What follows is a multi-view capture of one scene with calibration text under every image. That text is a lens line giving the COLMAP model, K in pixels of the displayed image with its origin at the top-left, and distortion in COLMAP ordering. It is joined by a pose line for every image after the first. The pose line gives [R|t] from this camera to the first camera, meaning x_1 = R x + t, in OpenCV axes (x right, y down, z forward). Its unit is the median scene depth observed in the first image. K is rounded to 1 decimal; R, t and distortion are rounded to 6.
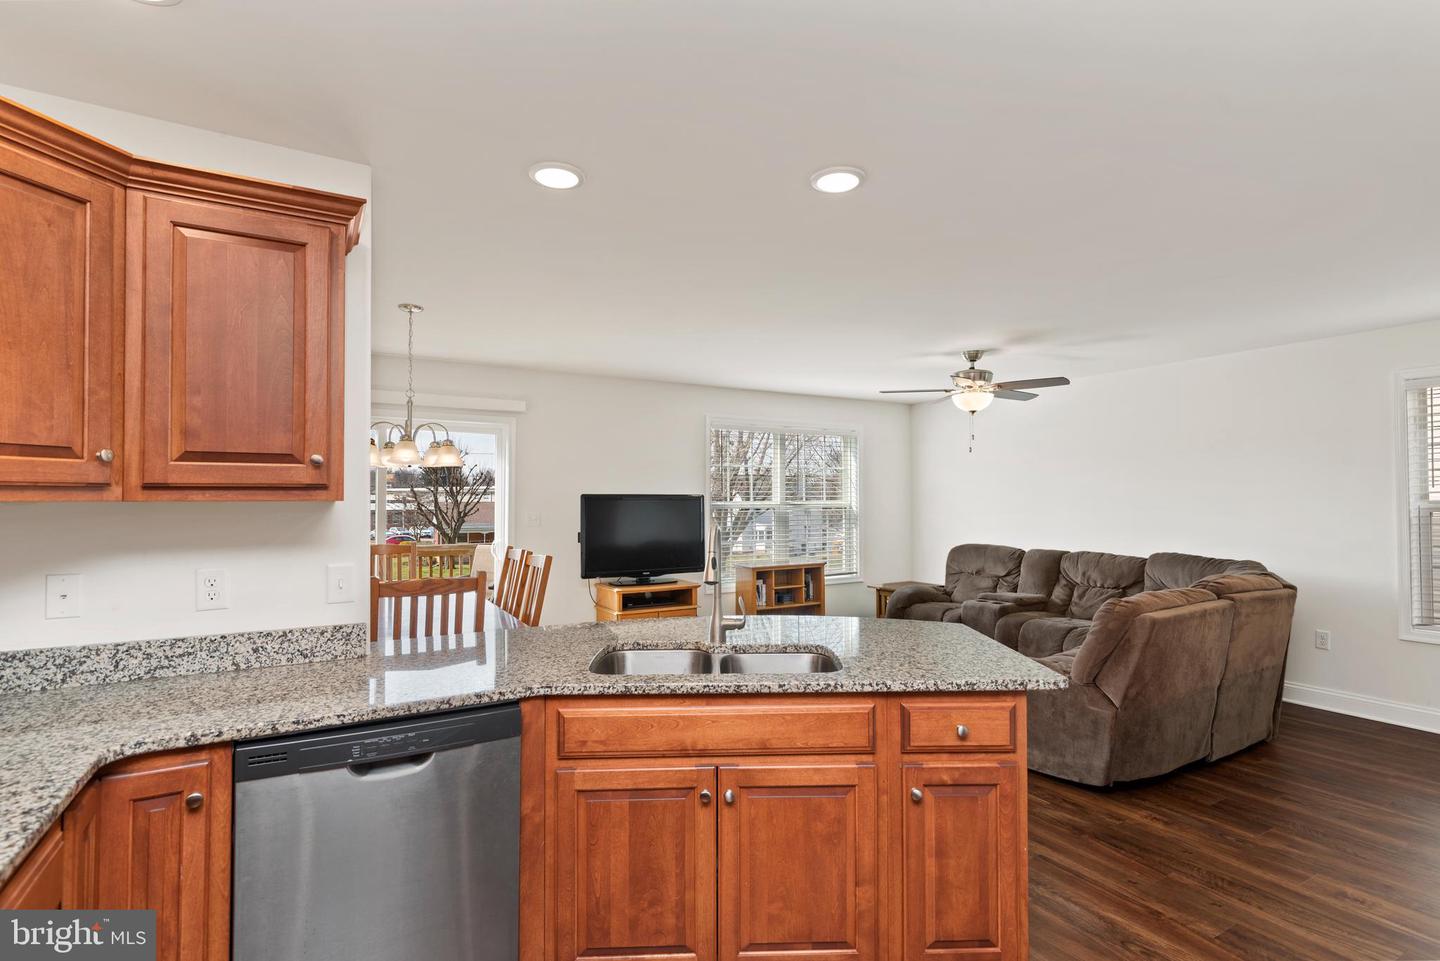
lens RADIAL K [[710.8, 0, 727.9], [0, 710.8, 485.1], [0, 0, 1]] dist [-0.002864, 0.001707]
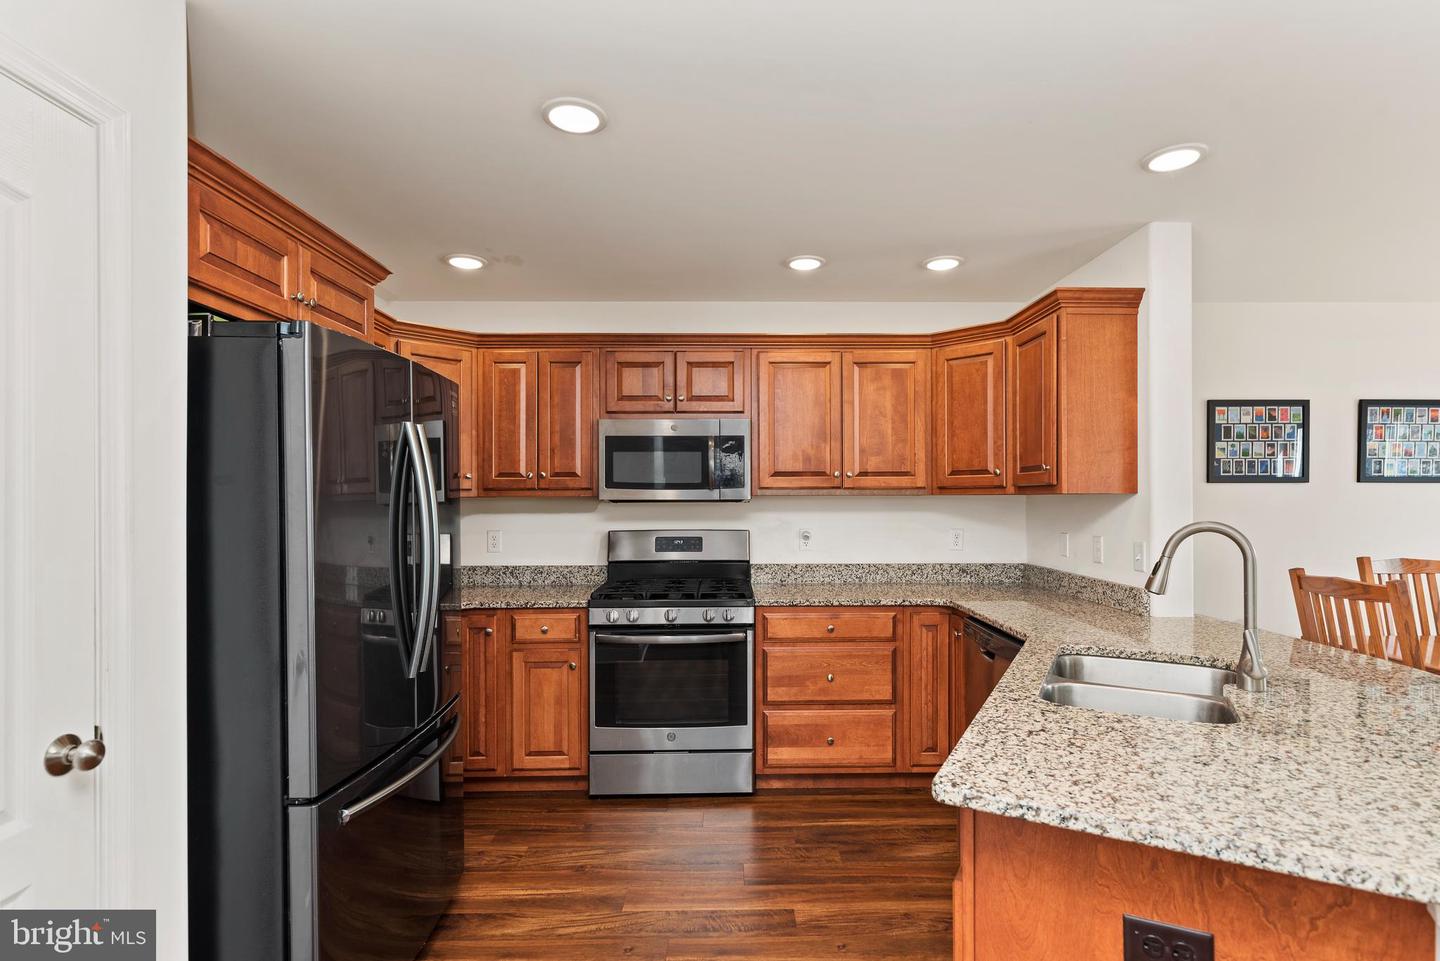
lens RADIAL K [[710.8, 0, 739.5], [0, 710.8, 495.8], [0, 0, 1]] dist [-0.002864, 0.001707]
pose [[-0.500662, 0.000221, -0.865643, 0.415774], [0.021846, 0.999685, -0.012380, 0.011776], [0.865367, -0.025109, -0.500509, 0.444059]]
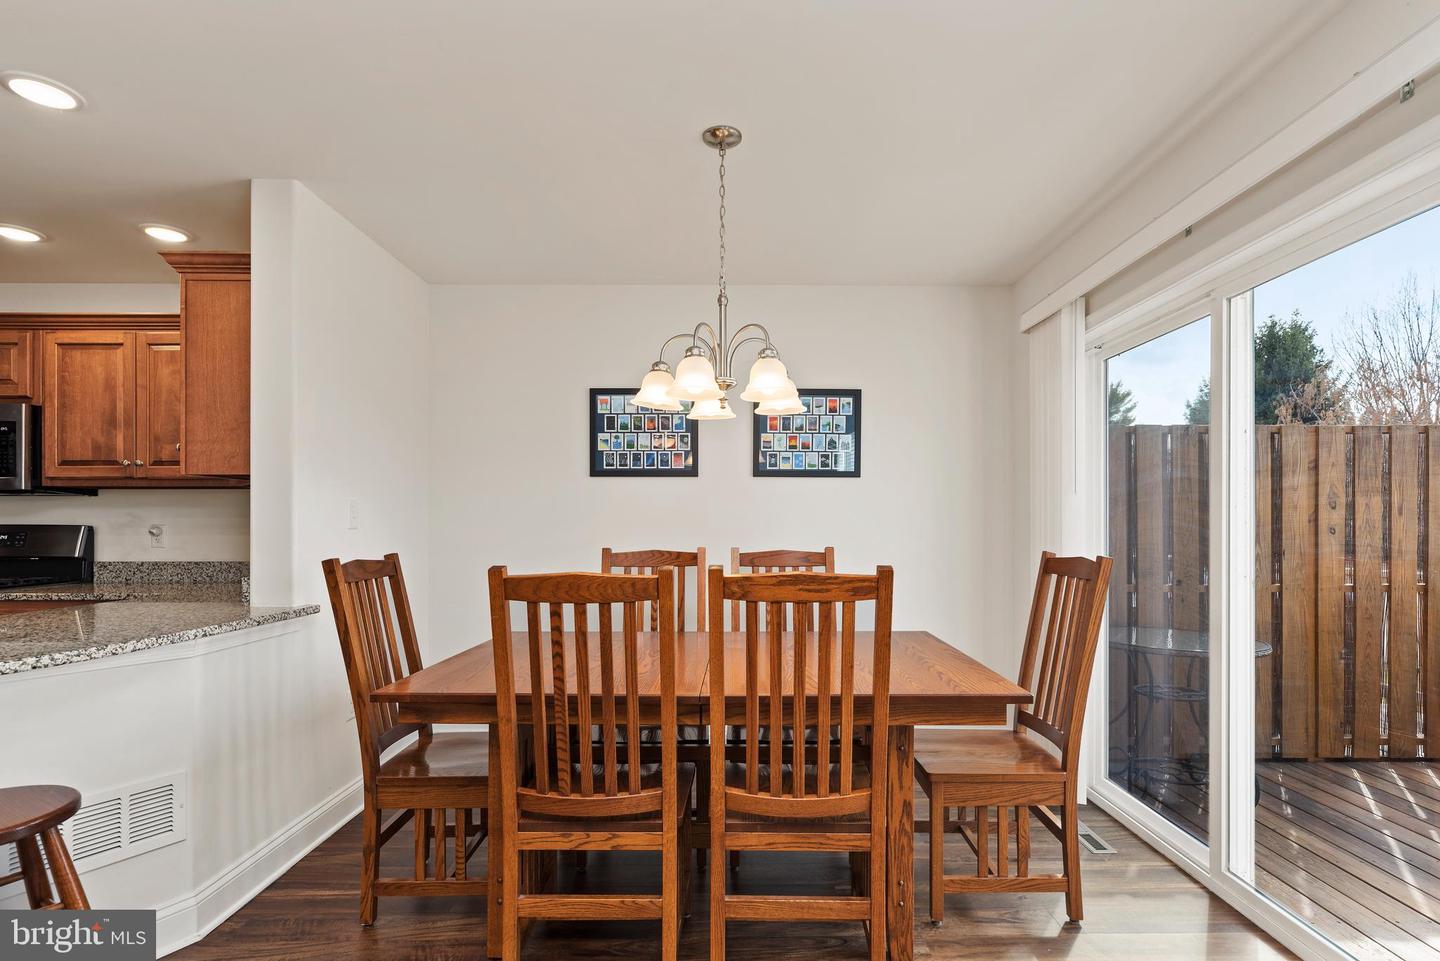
lens RADIAL K [[710.8, 0, 751.2], [0, 710.8, 525.5], [0, 0, 1]] dist [-0.002864, 0.001707]
pose [[-0.493783, 0.005031, -0.869571, 0.035082], [0.020651, 0.999769, -0.005943, 0.058689], [0.869340, -0.020892, -0.493773, 1.018558]]
